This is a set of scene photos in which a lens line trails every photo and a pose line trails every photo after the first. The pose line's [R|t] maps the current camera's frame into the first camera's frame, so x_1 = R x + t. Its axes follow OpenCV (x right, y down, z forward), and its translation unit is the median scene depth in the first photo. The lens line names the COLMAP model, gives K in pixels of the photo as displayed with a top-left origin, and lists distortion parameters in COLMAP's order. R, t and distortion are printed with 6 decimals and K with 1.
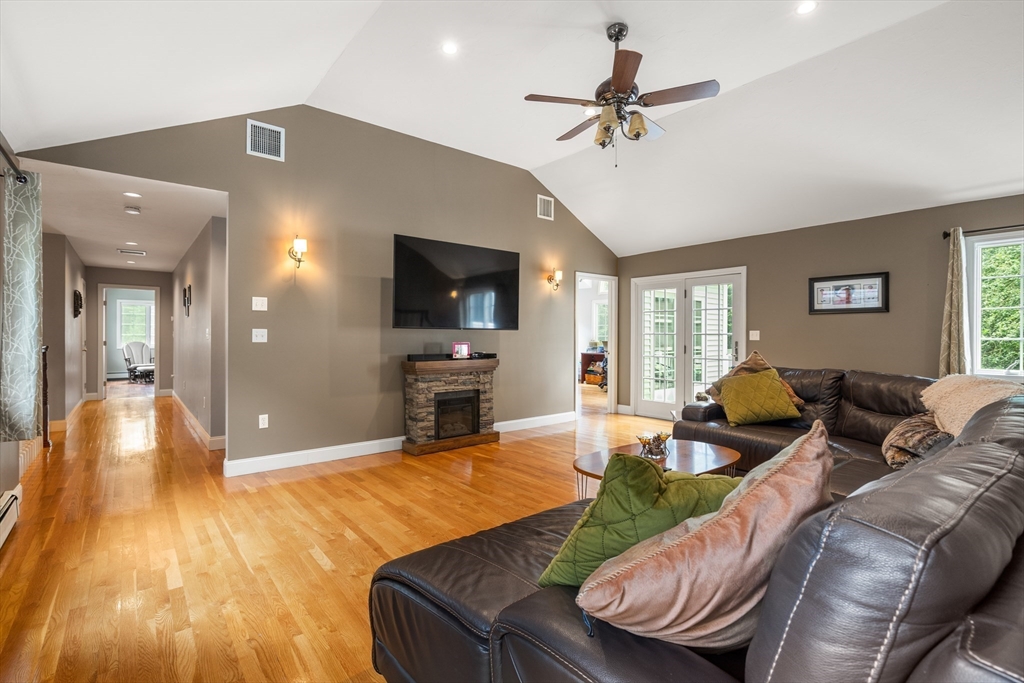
lens RADIAL K [[472.3, 0, 511.9], [0, 472.3, 337.2], [0, 0, 1]] dist [-0.005340, -0.000584]
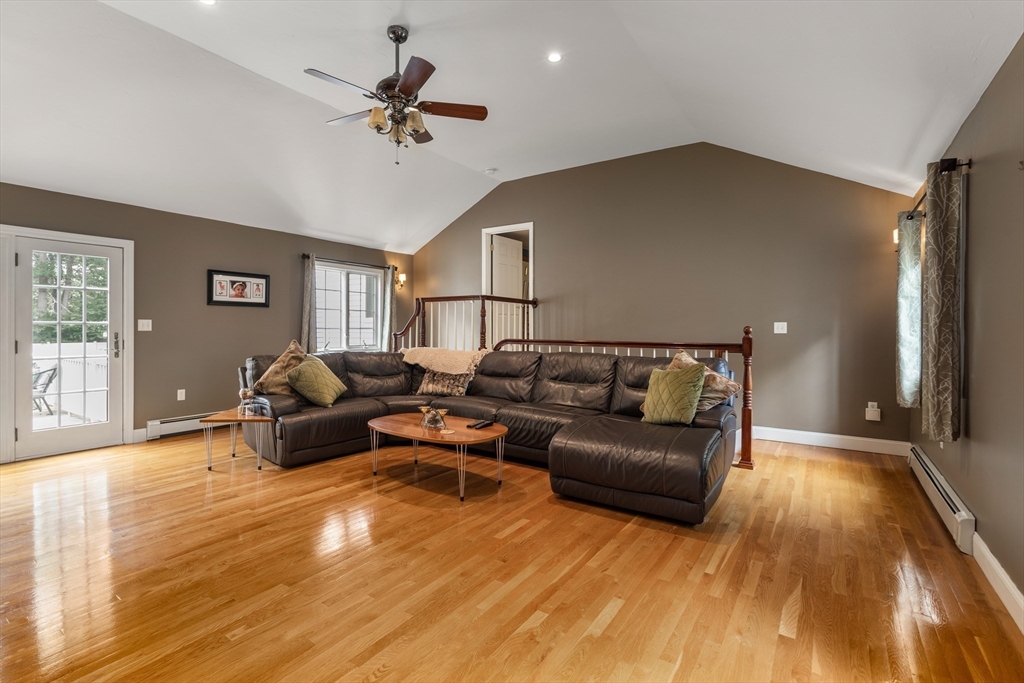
lens RADIAL K [[472.3, 0, 510.3], [0, 472.3, 332.6], [0, 0, 1]] dist [-0.005340, -0.000584]
pose [[-0.285736, -0.014365, 0.958201, -0.564323], [-0.000063, 0.999888, 0.014971, -0.004248], [-0.958308, 0.004217, -0.285705, 0.705331]]
